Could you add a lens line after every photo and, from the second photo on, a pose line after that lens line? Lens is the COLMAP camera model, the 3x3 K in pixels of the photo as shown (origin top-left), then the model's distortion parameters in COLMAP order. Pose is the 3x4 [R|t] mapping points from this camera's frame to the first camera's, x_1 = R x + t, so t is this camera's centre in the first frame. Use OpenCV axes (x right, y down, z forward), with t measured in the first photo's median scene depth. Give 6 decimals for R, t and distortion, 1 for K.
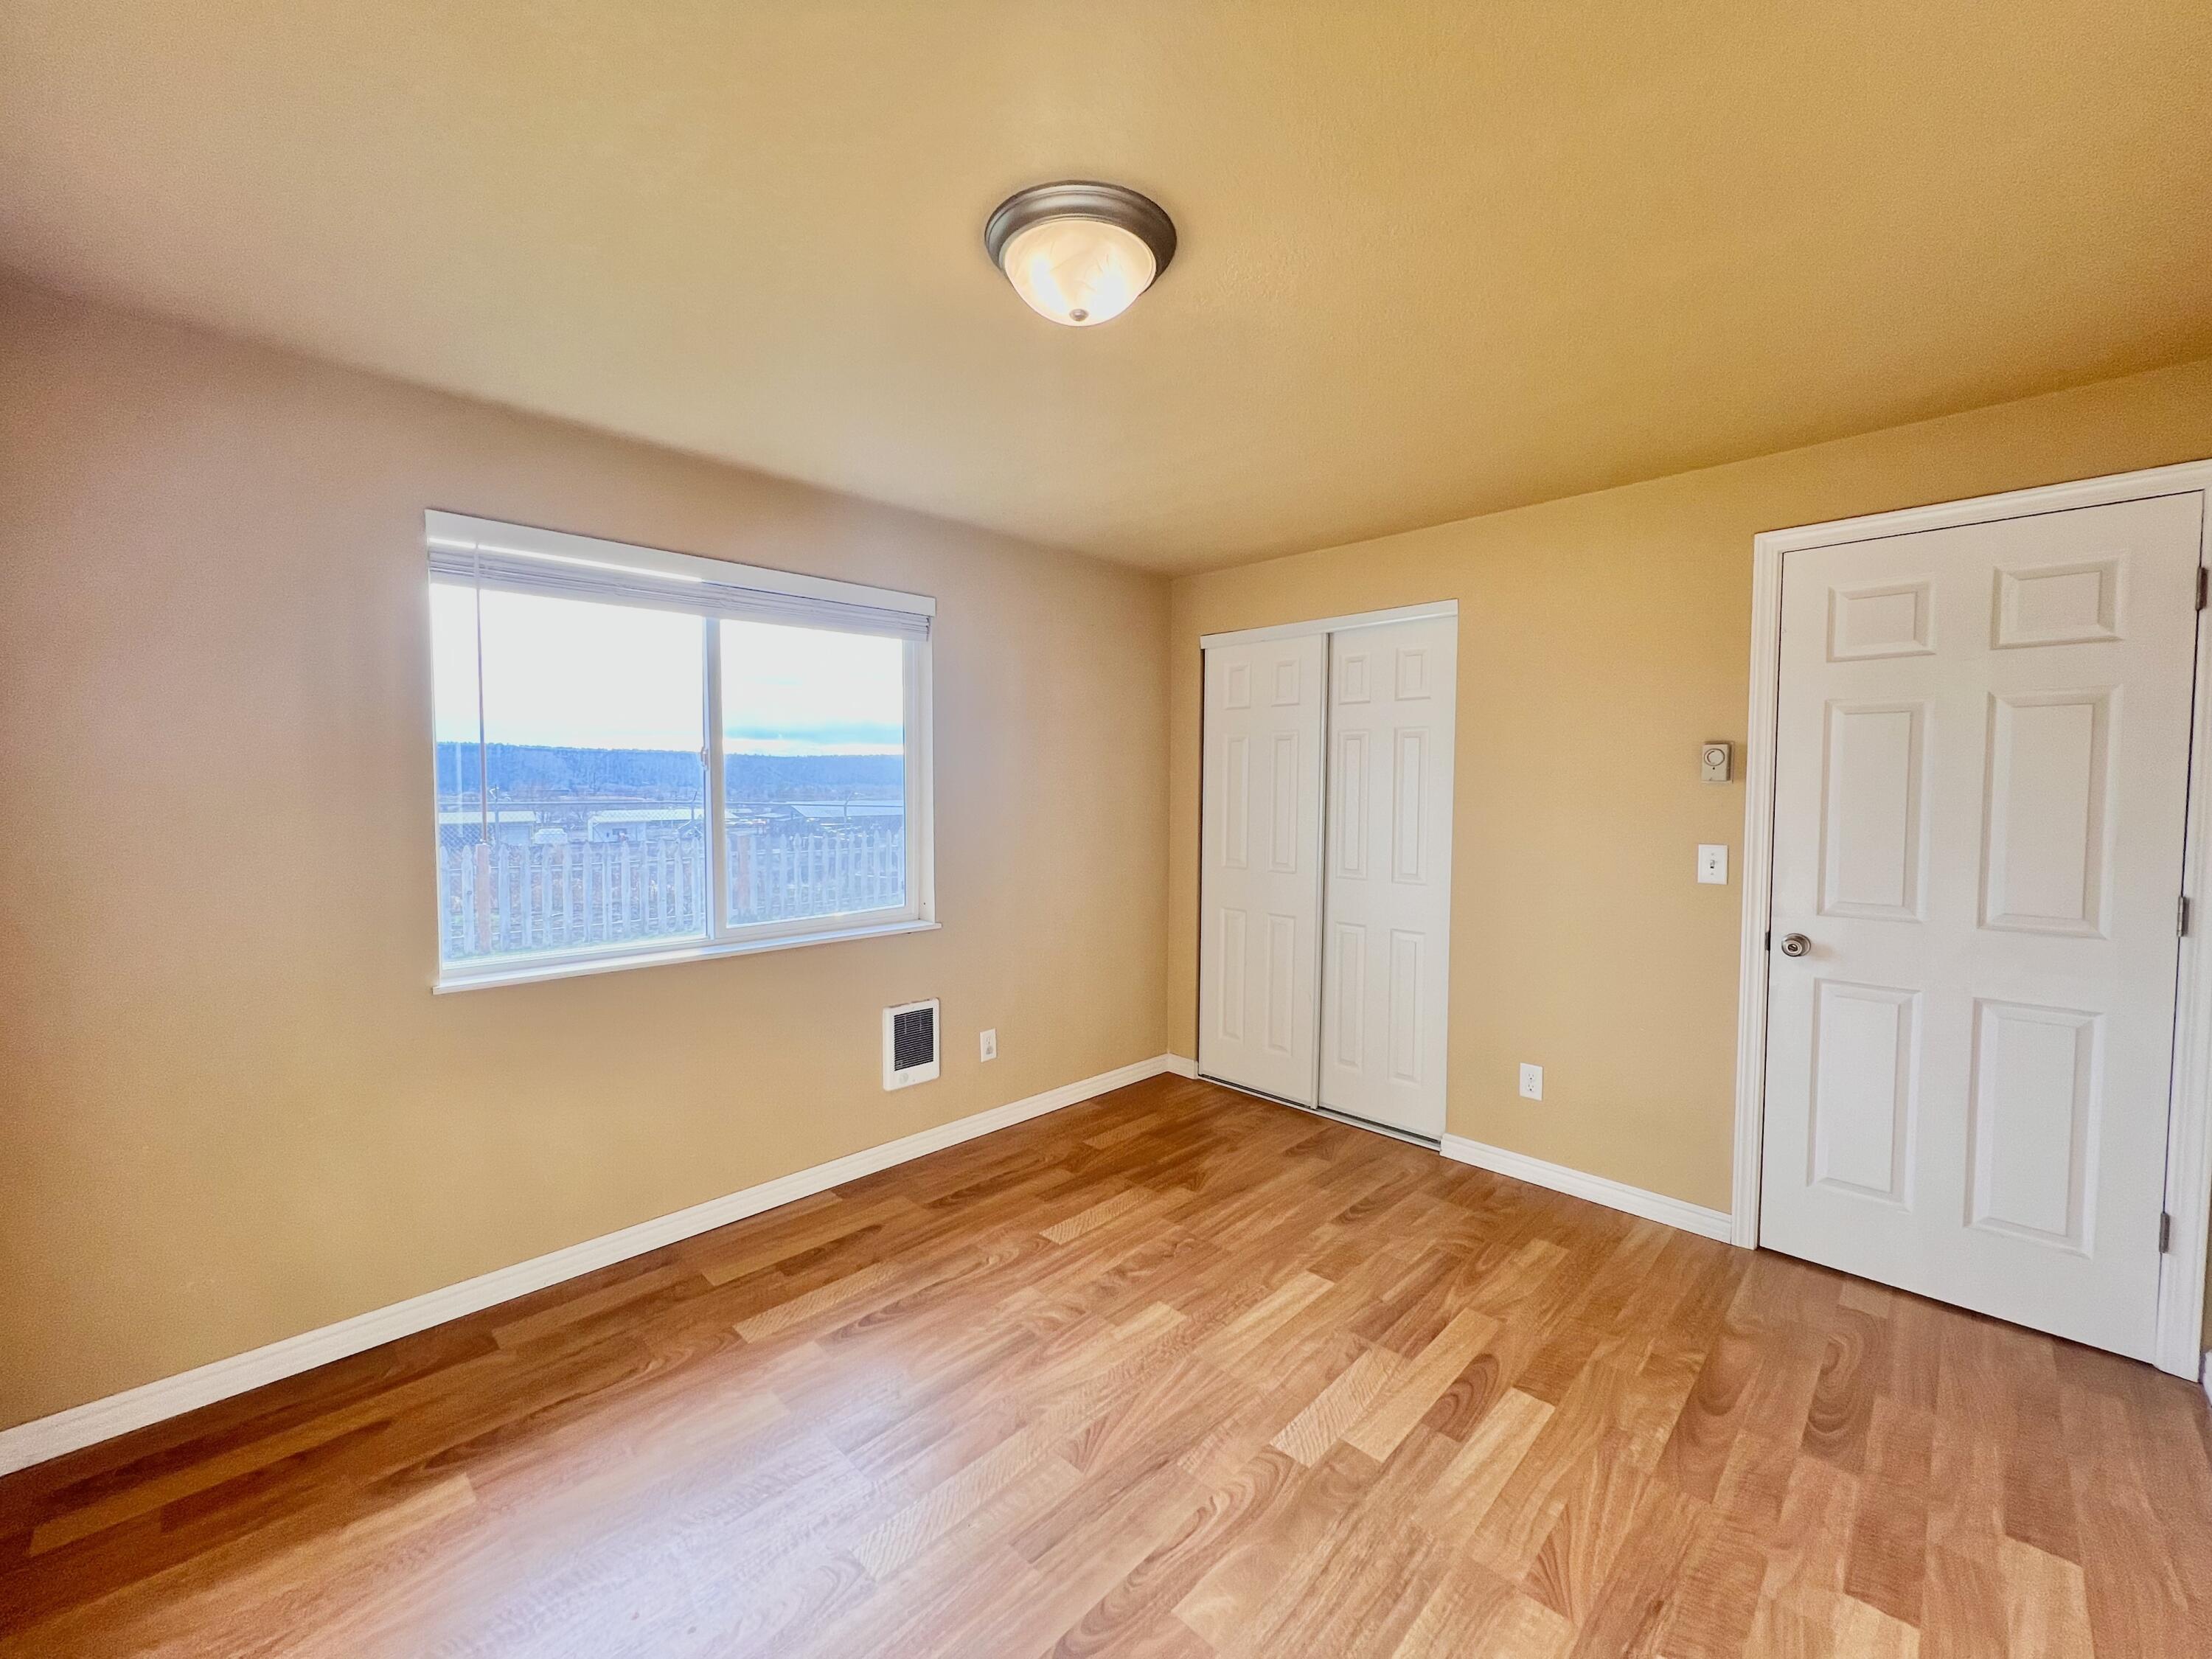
lens RADIAL K [[884.0, 0, 1083.4], [0, 884.0, 834.0], [0, 0, 1]] dist [0.009827, -0.000067]
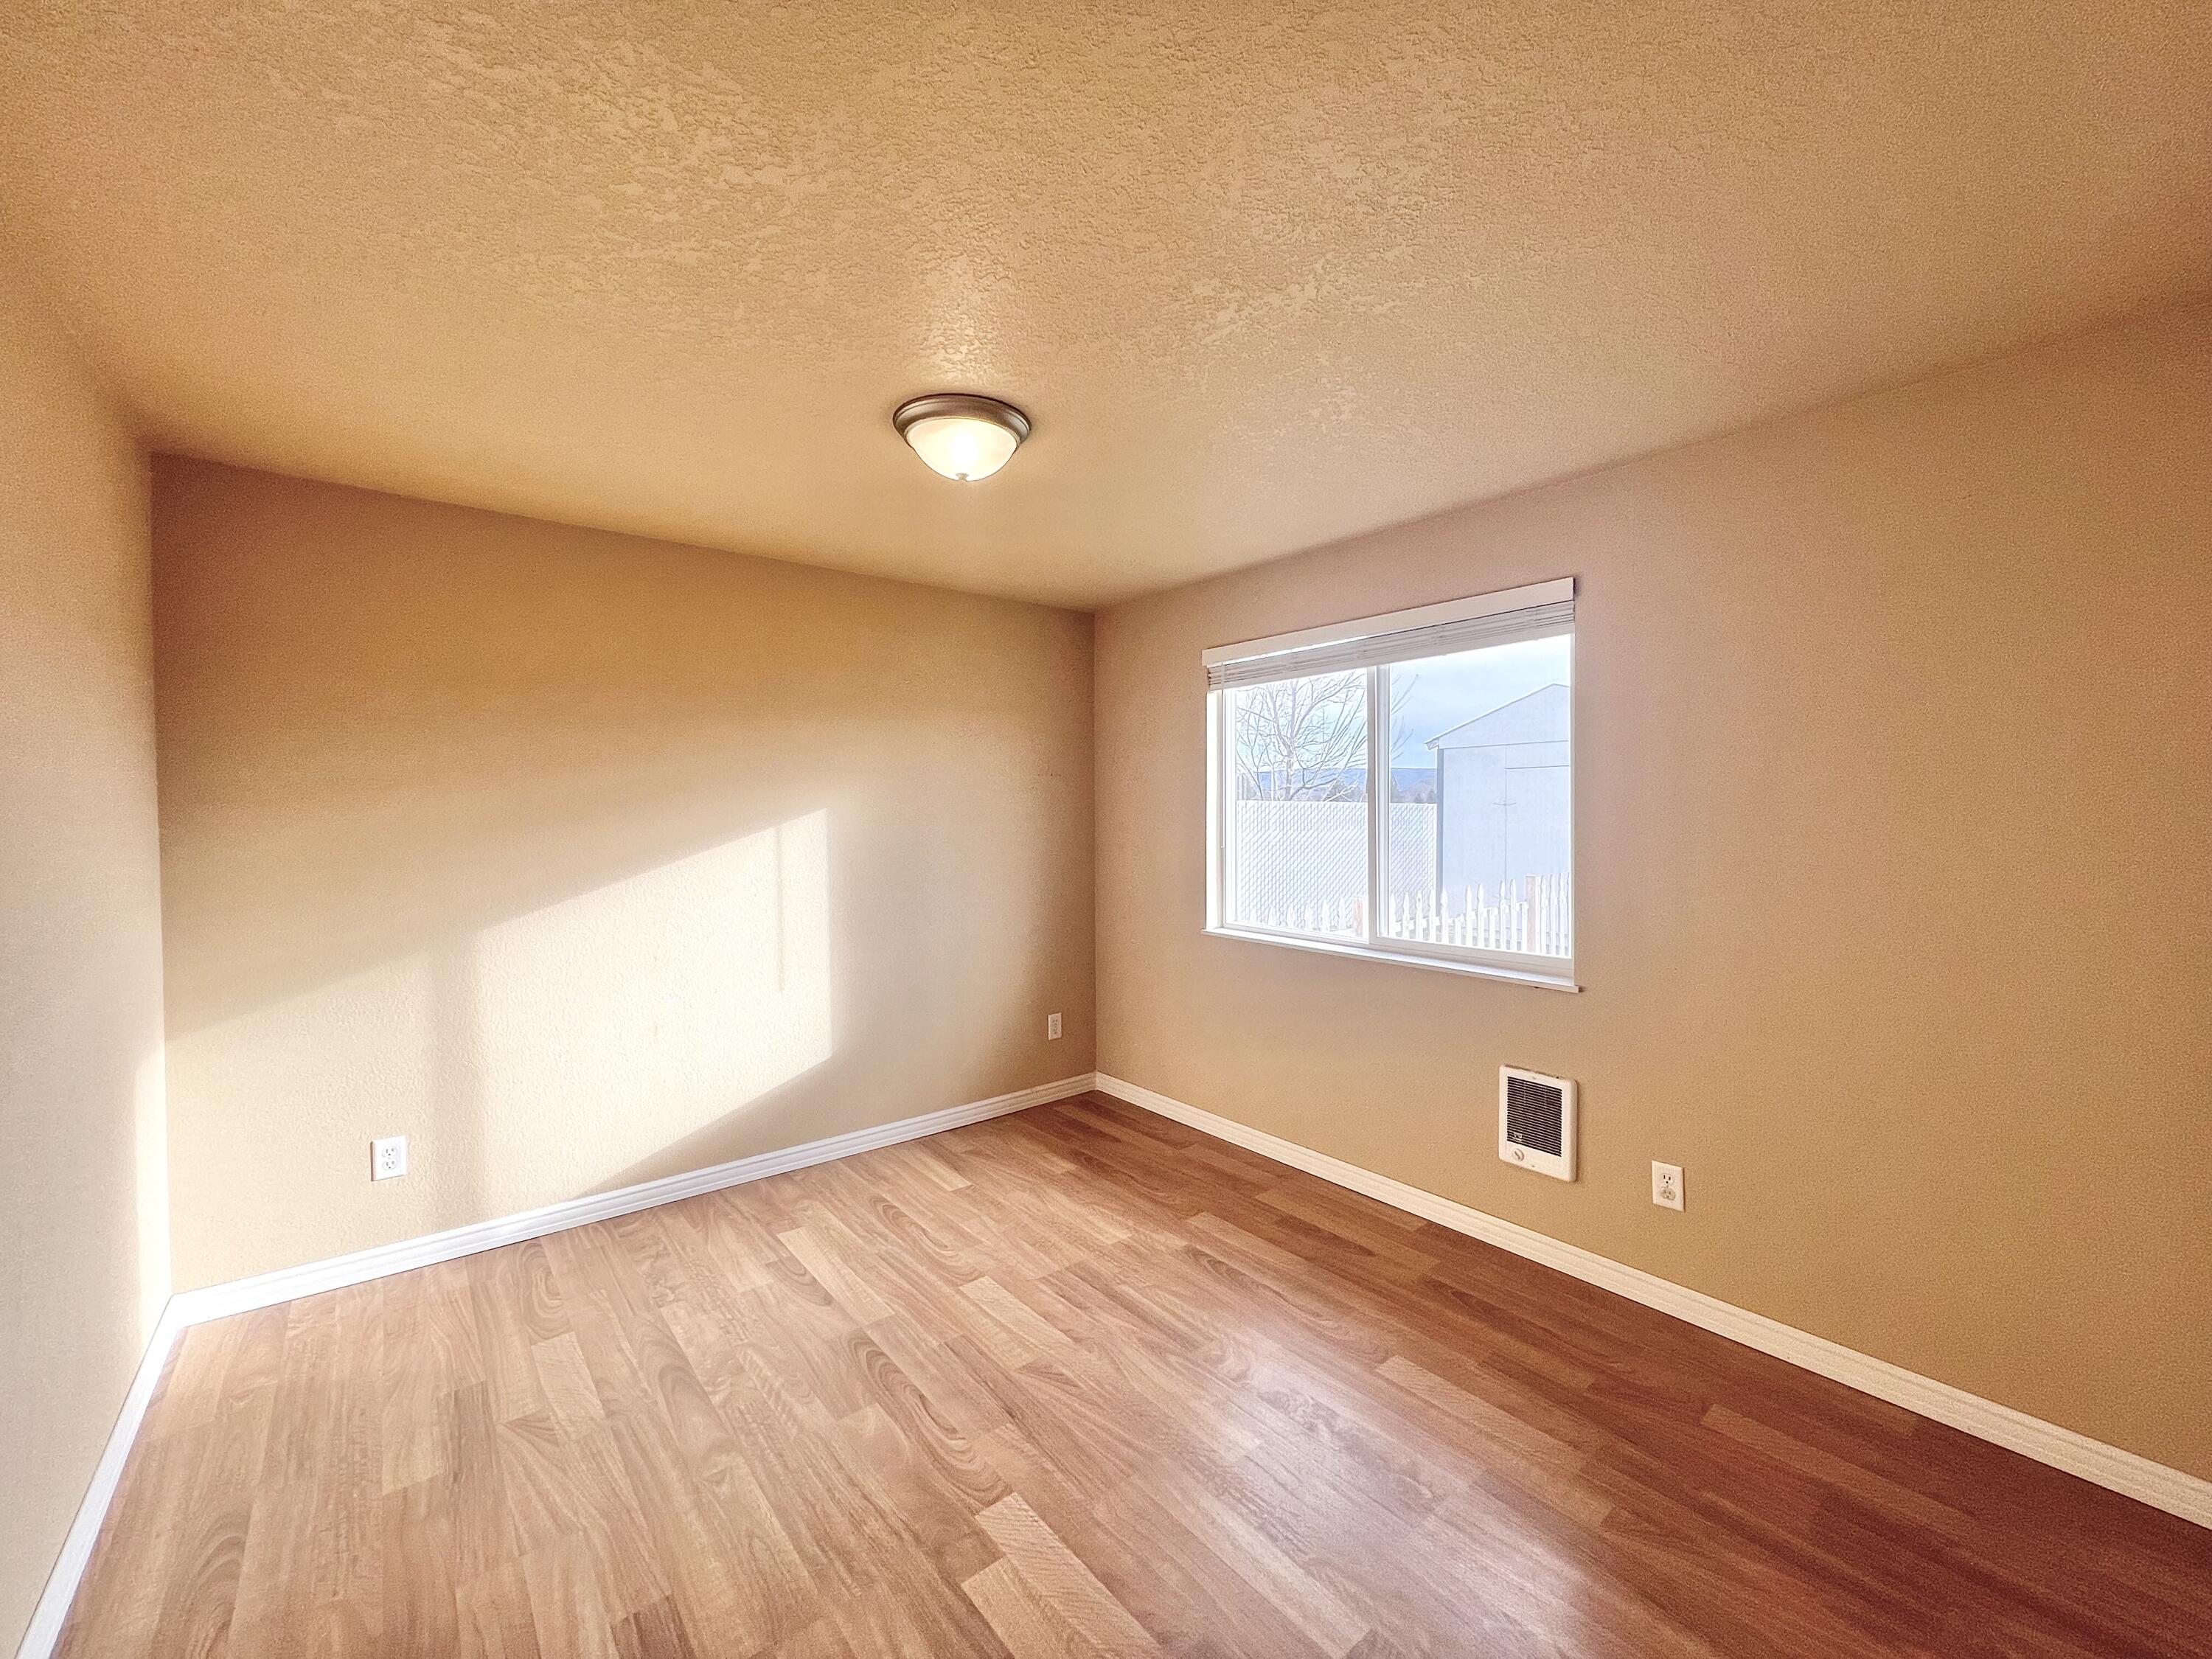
lens RADIAL K [[892.2, 0, 1124.9], [0, 892.2, 829.0], [0, 0, 1]] dist [0.001967, -0.001008]
pose [[-0.088541, 0.013071, -0.995987, 1.121613], [-0.055375, 0.998303, 0.018024, -0.048425], [0.994532, 0.056749, -0.087667, 1.137650]]
